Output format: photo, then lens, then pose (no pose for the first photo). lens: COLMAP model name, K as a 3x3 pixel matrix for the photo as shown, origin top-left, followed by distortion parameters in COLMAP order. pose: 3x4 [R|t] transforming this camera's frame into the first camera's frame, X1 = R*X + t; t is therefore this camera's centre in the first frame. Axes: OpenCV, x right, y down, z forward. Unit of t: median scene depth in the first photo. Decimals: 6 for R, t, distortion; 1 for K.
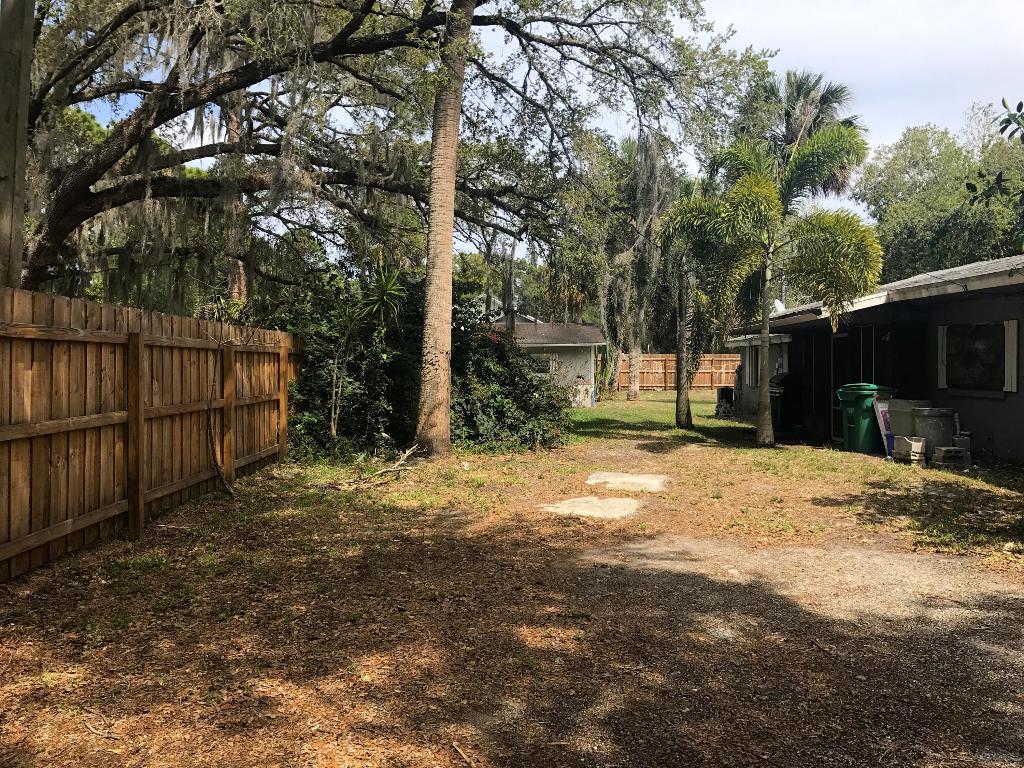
lens RADIAL K [[838.9, 0, 512.1], [0, 838.9, 382.1], [0, 0, 1]] dist [0.017382, -0.024808]
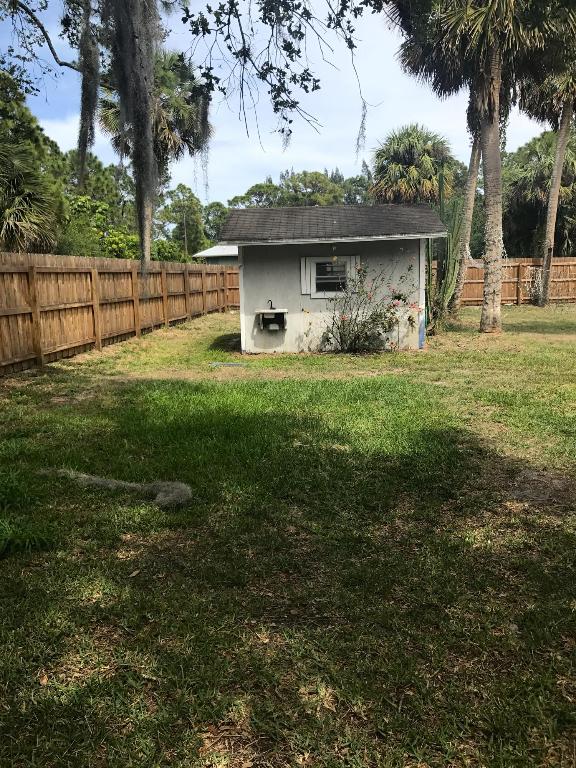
lens RADIAL K [[629.2, 0, 287.0], [0, 629.2, 384.6], [0, 0, 1]] dist [0.017382, -0.024808]
pose [[0.991532, -0.001463, -0.129854, 0.060282], [0.020667, 0.988971, 0.146661, -0.011154], [0.128207, -0.148102, 0.980627, 0.555372]]
